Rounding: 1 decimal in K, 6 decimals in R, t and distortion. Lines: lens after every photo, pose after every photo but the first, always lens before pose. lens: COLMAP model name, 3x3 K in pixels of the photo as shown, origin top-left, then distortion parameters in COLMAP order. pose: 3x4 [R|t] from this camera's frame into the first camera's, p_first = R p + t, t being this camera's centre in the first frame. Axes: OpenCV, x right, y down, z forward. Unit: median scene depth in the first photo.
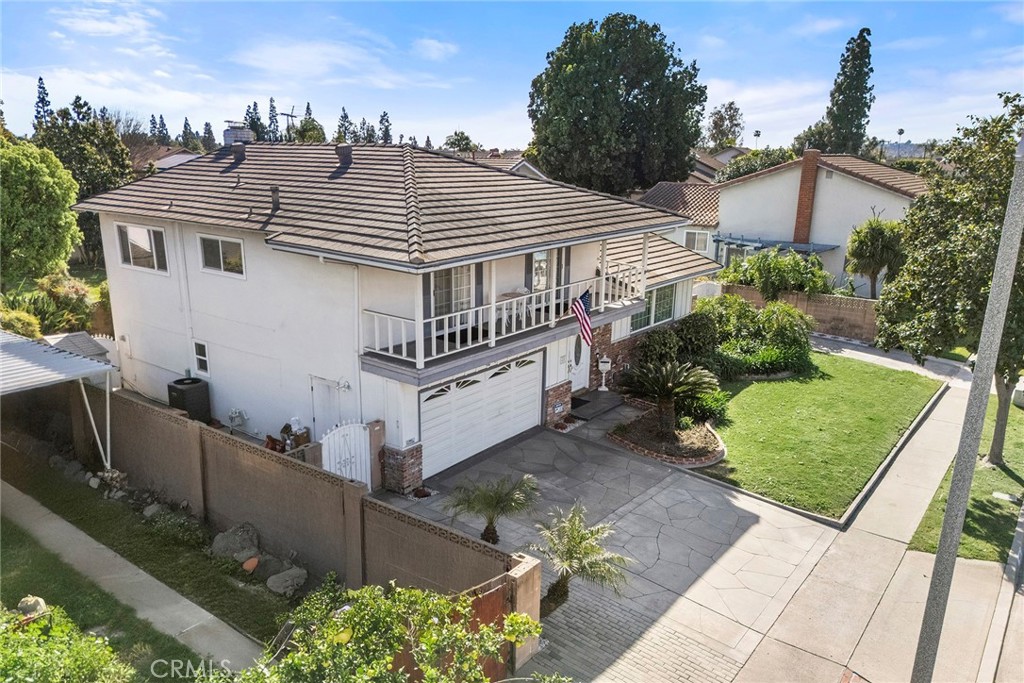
lens RADIAL K [[777.6, 0, 510.9], [0, 777.6, 301.2], [0, 0, 1]] dist [0.025763, -0.005201]
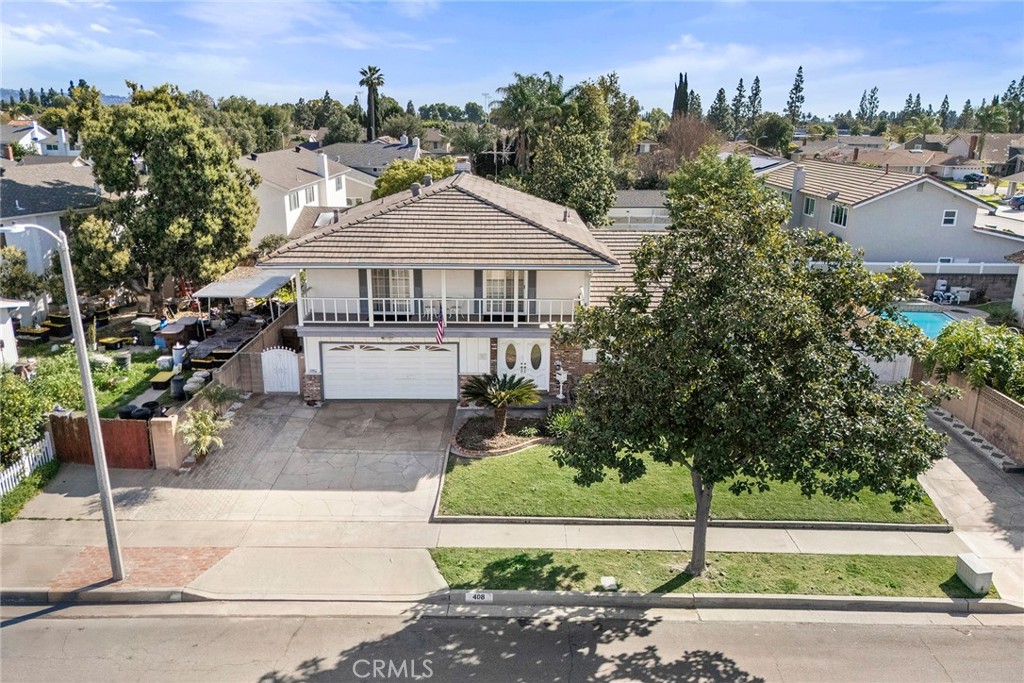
lens RADIAL K [[775.9, 0, 512.0], [0, 775.9, 341.5], [0, 0, 1]] dist [0.034211, -0.008986]
pose [[0.606837, 0.220123, -0.763738, 1.227114], [-0.156061, 0.975180, 0.157065, -0.180207], [0.779355, 0.023877, 0.626127, 0.280508]]
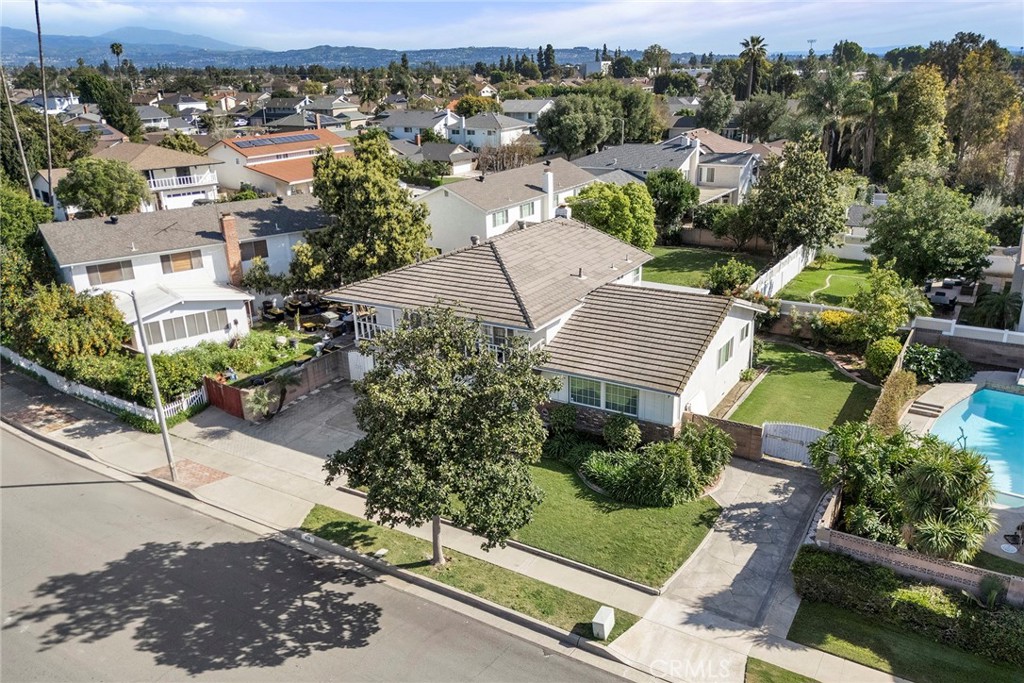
lens RADIAL K [[793.2, 0, 509.0], [0, 793.2, 383.9], [0, 0, 1]] dist [0.039796, -0.008004]
pose [[0.093579, 0.361449, -0.927684, 1.925675], [-0.162704, 0.924798, 0.343912, -0.603990], [0.982227, 0.118755, 0.145351, 0.973298]]
